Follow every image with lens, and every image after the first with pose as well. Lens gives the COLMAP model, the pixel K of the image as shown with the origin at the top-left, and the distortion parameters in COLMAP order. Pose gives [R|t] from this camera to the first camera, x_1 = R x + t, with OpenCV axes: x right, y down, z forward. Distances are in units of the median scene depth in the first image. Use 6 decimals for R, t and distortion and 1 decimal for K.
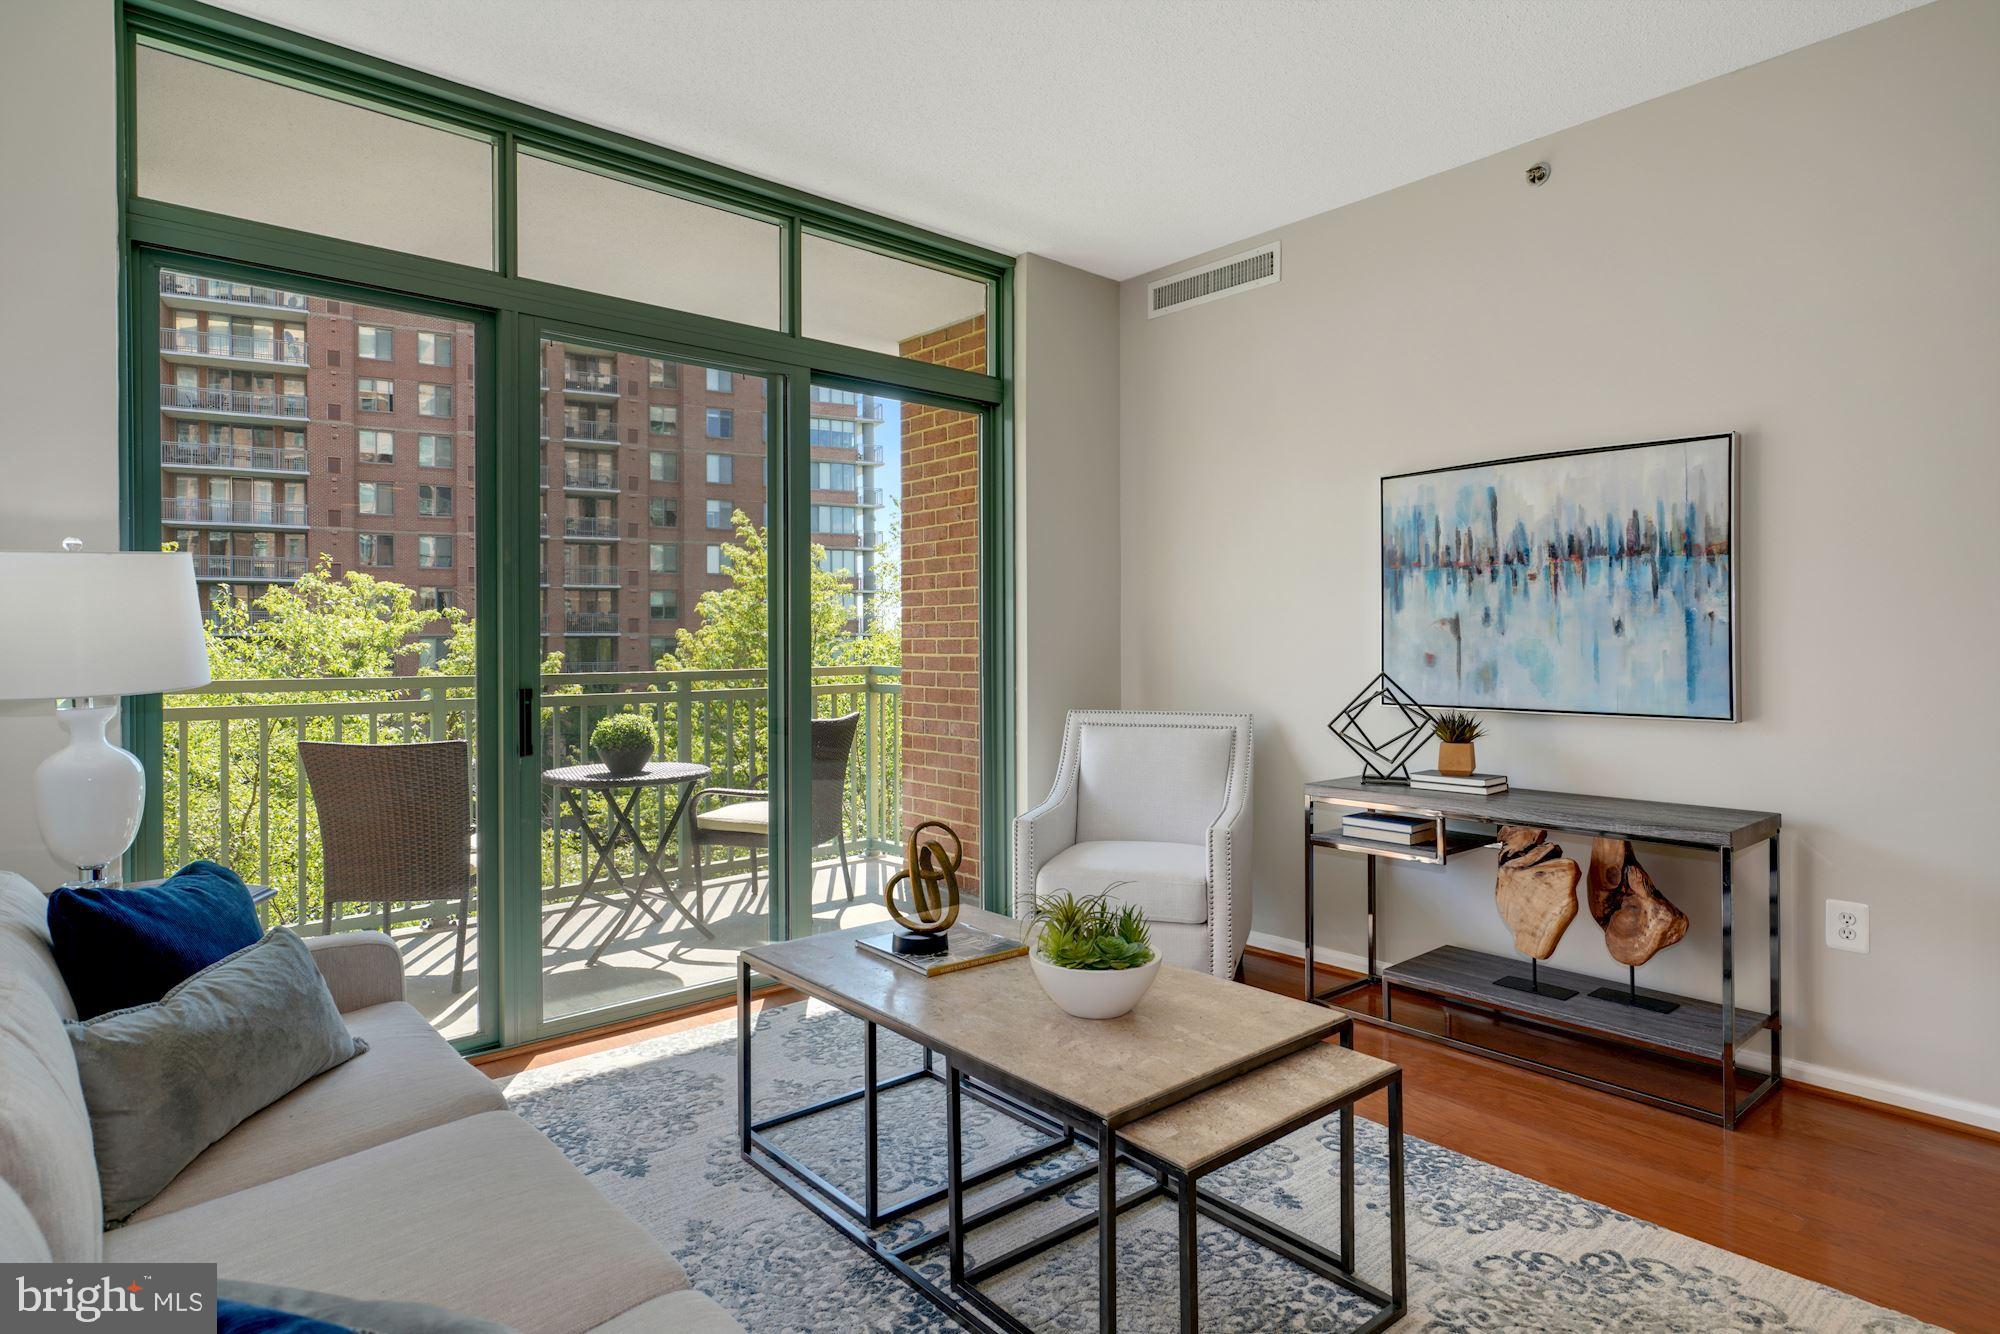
lens RADIAL K [[1085.0, 0, 996.5], [0, 1085.0, 638.0], [0, 0, 1]] dist [0.004464, 0.001048]
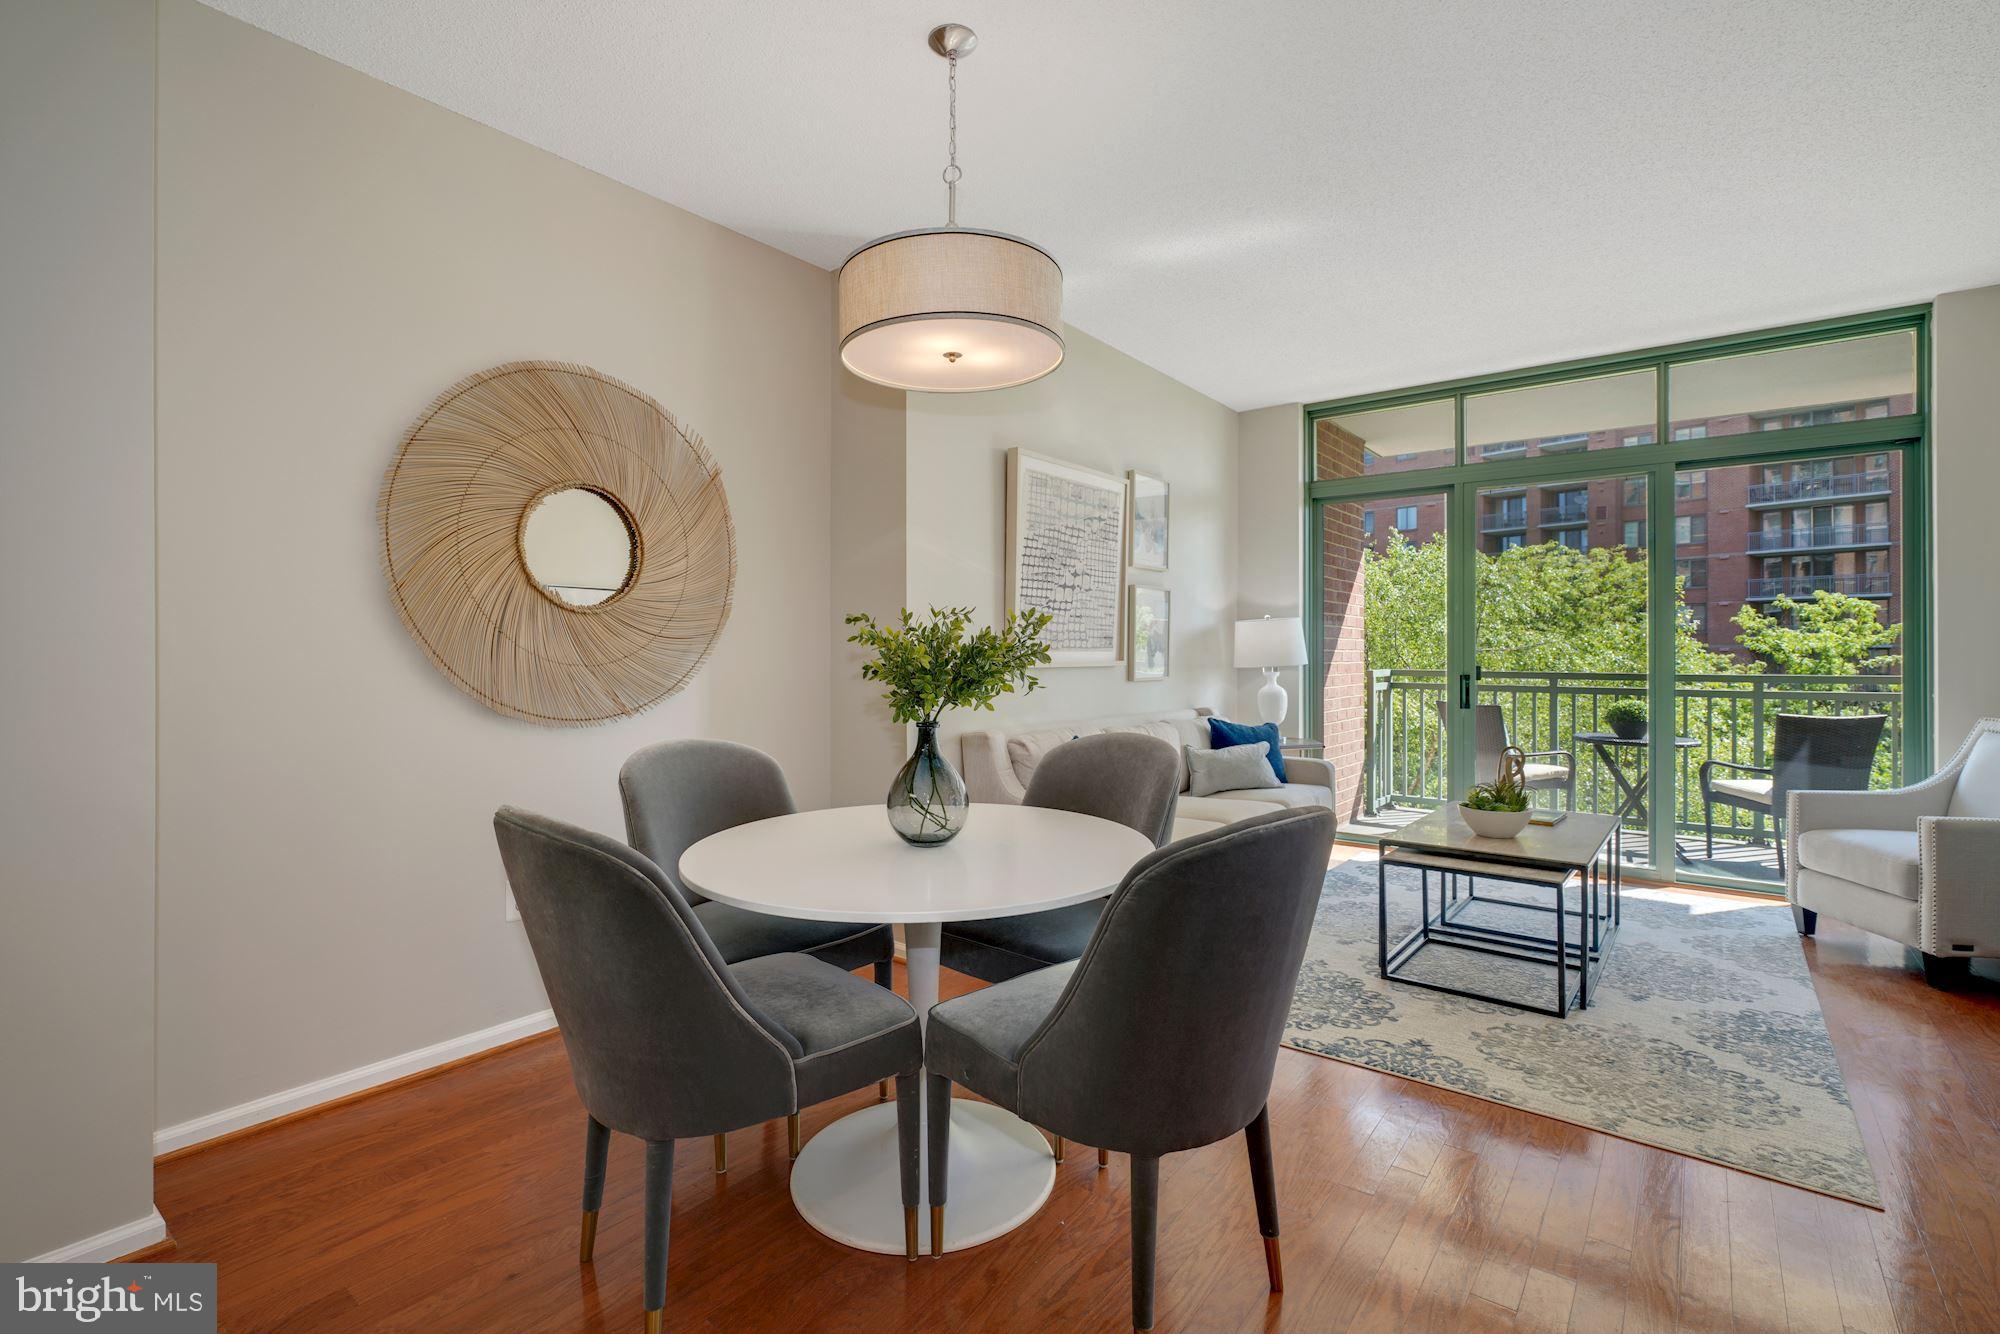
lens RADIAL K [[913.8, 0, 1003.9], [0, 913.8, 653.5], [0, 0, 1]] dist [-0.004420, 0.001688]
pose [[0.193909, 0.005509, -0.981004, 0.623645], [-0.000408, 0.999985, 0.005535, -0.000416], [0.981020, -0.000673, 0.193908, -0.081541]]
